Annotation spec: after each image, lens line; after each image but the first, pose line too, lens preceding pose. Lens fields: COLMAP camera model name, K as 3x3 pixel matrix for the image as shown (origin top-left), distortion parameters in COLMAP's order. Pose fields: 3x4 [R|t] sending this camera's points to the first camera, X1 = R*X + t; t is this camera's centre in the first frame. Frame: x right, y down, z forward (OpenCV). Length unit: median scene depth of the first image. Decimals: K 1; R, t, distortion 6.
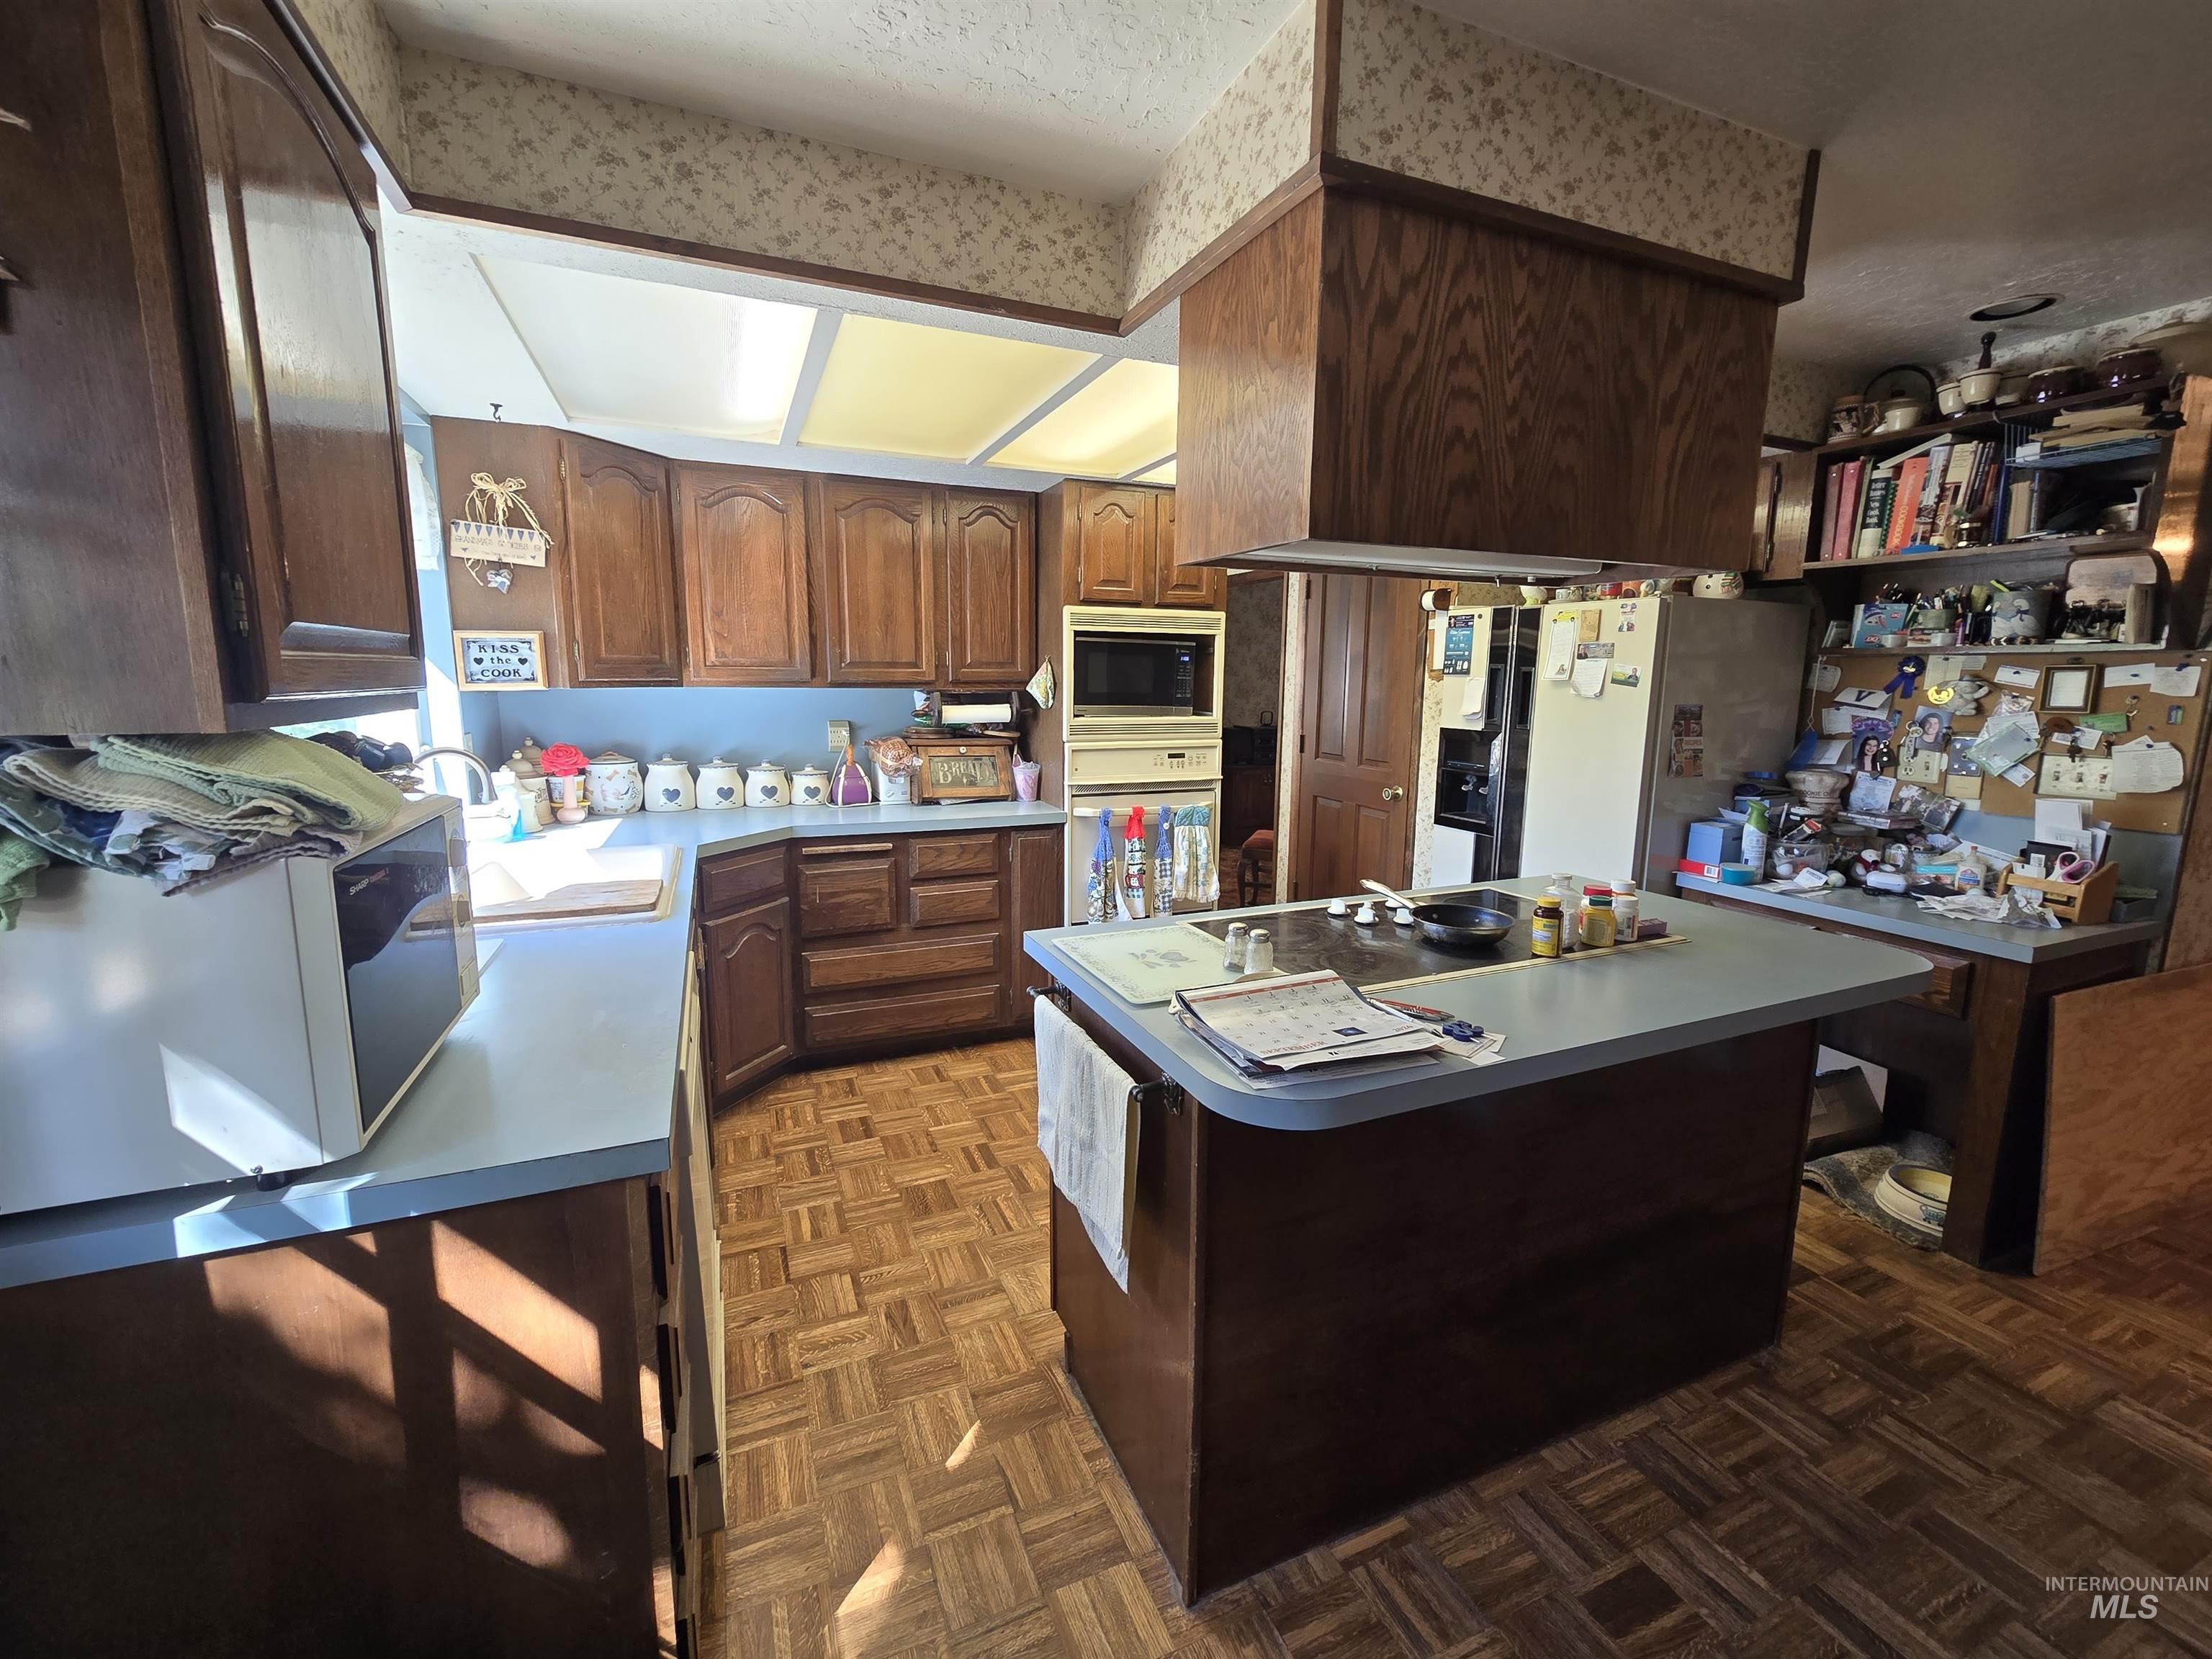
lens RADIAL K [[910.0, 0, 1103.6], [0, 910.0, 815.5], [0, 0, 1]] dist [-0.003492, -0.000060]
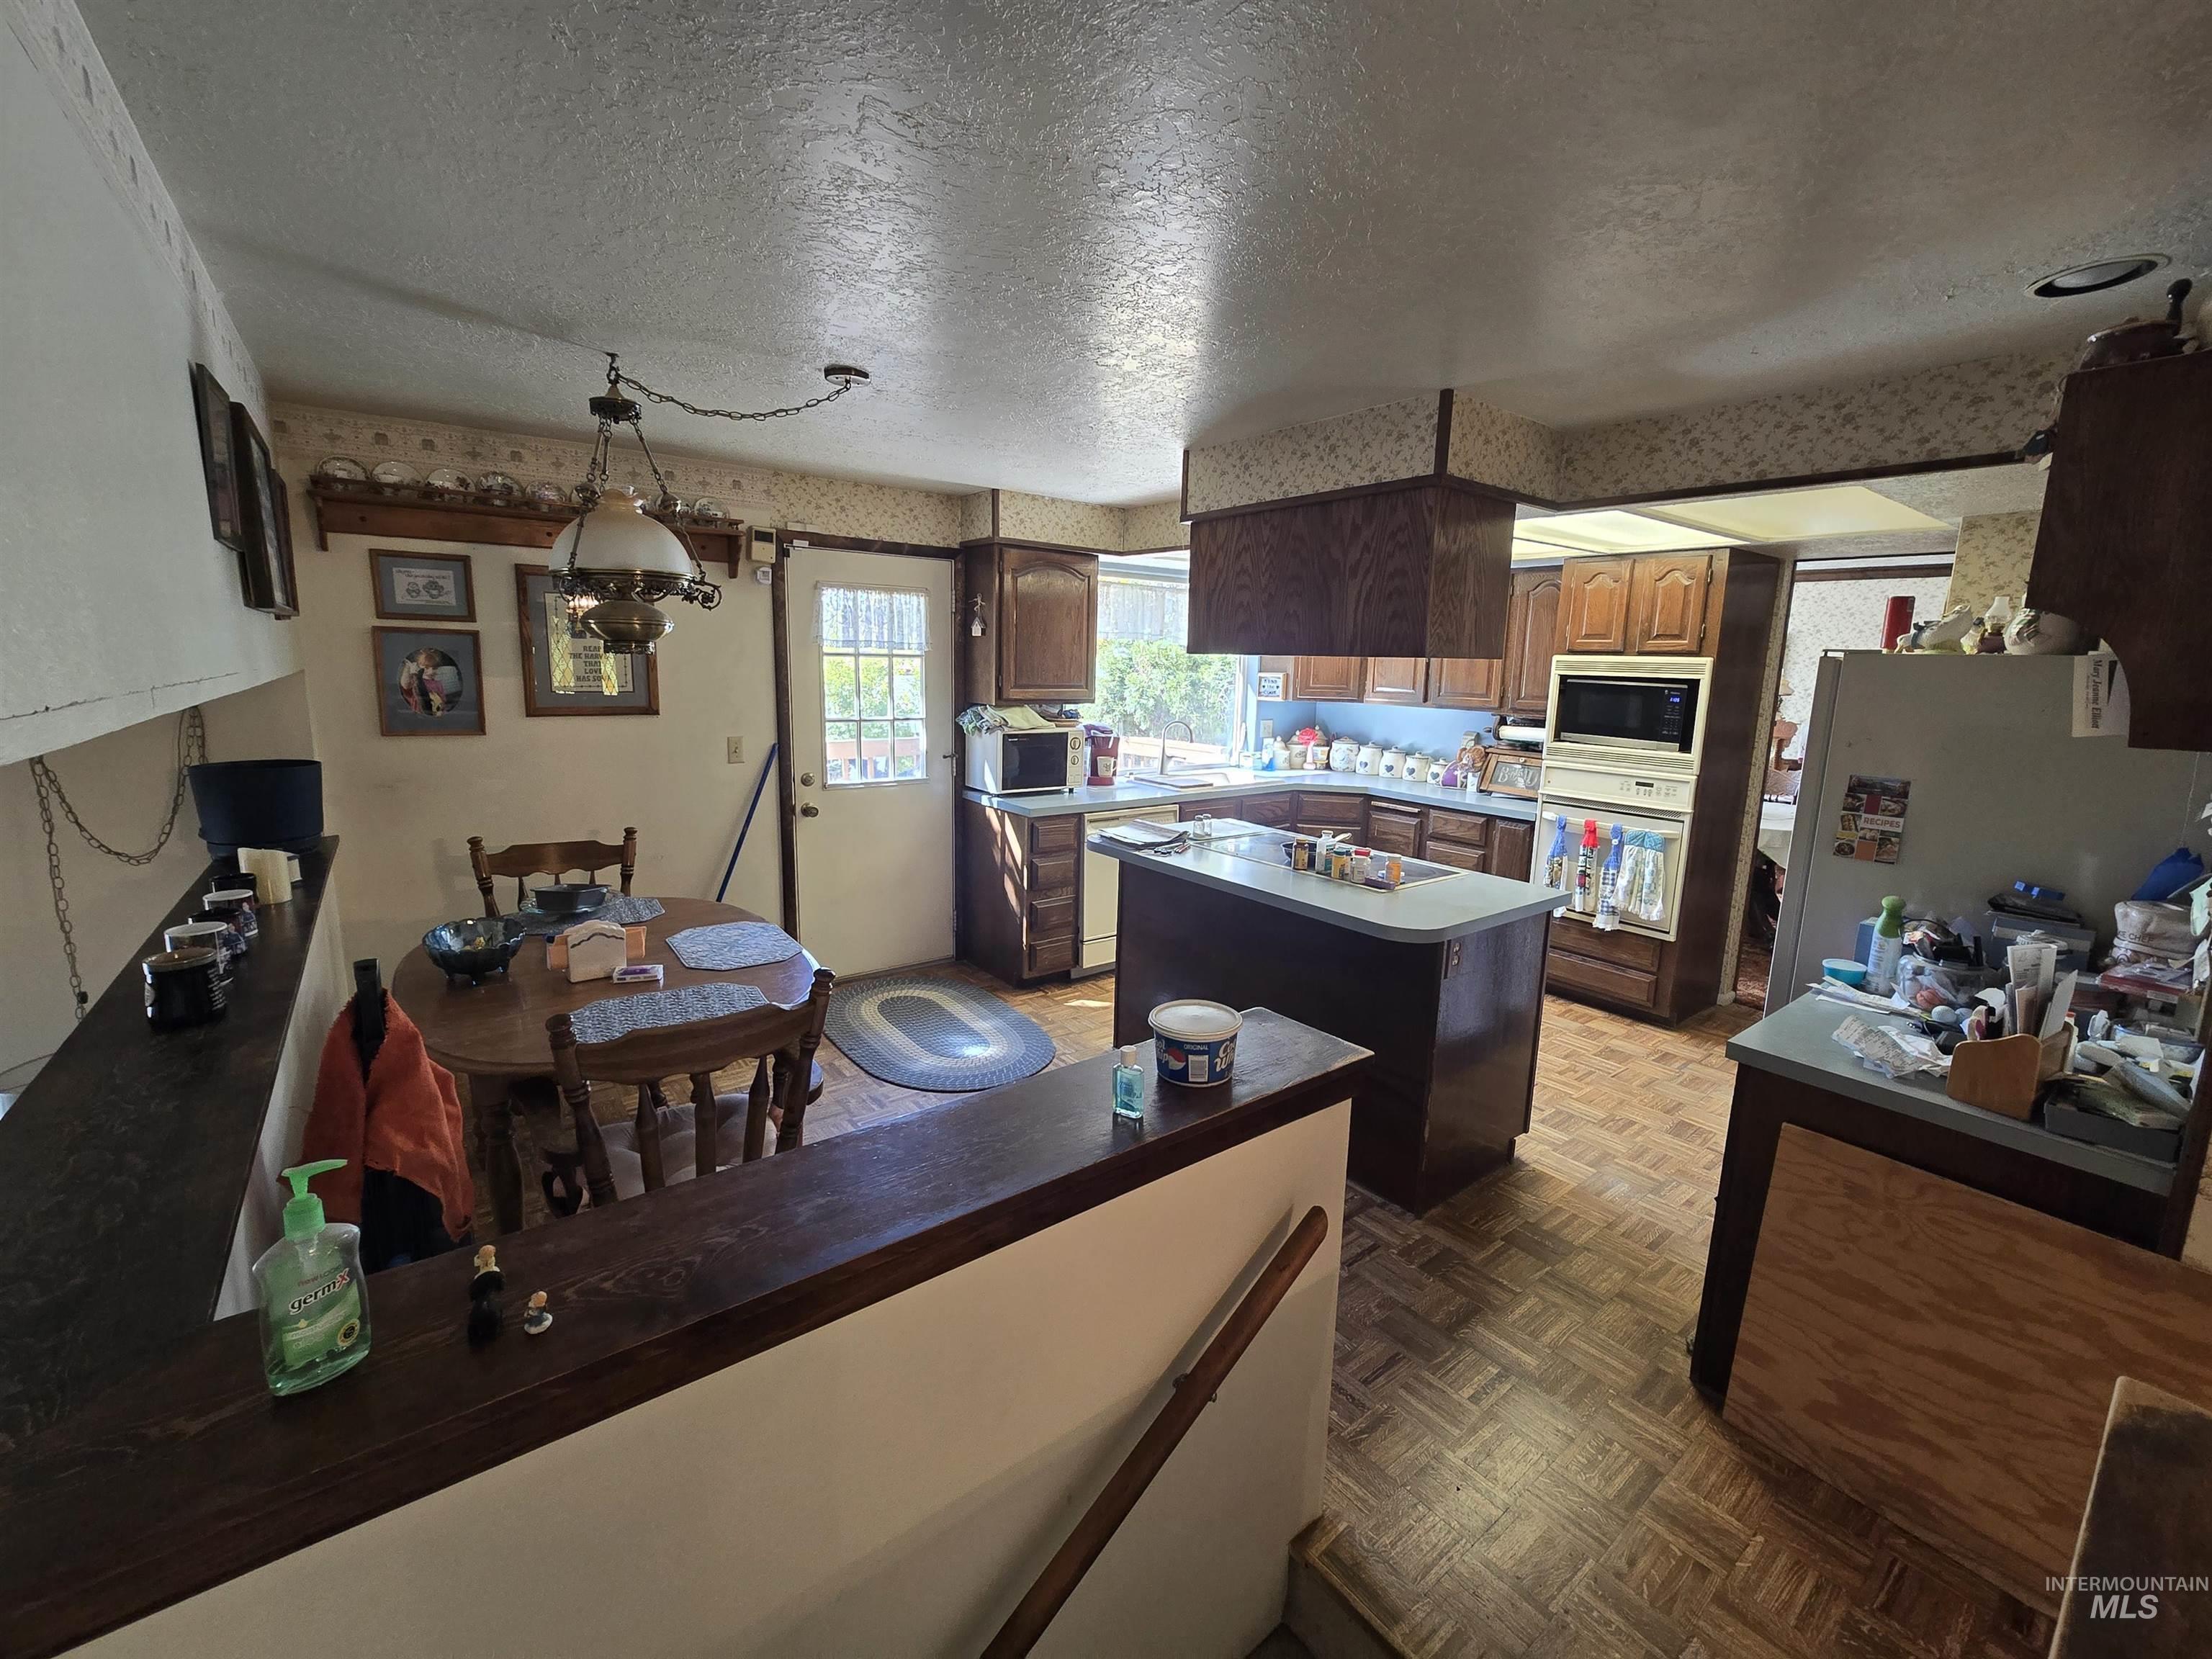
lens RADIAL K [[910.0, 0, 1103.6], [0, 910.0, 815.5], [0, 0, 1]] dist [-0.003492, -0.000060]
pose [[0.249002, 0.163978, -0.954520, 1.090885], [-0.172379, 0.977330, 0.122928, -0.055709], [0.953039, 0.133930, 0.271624, 0.059919]]
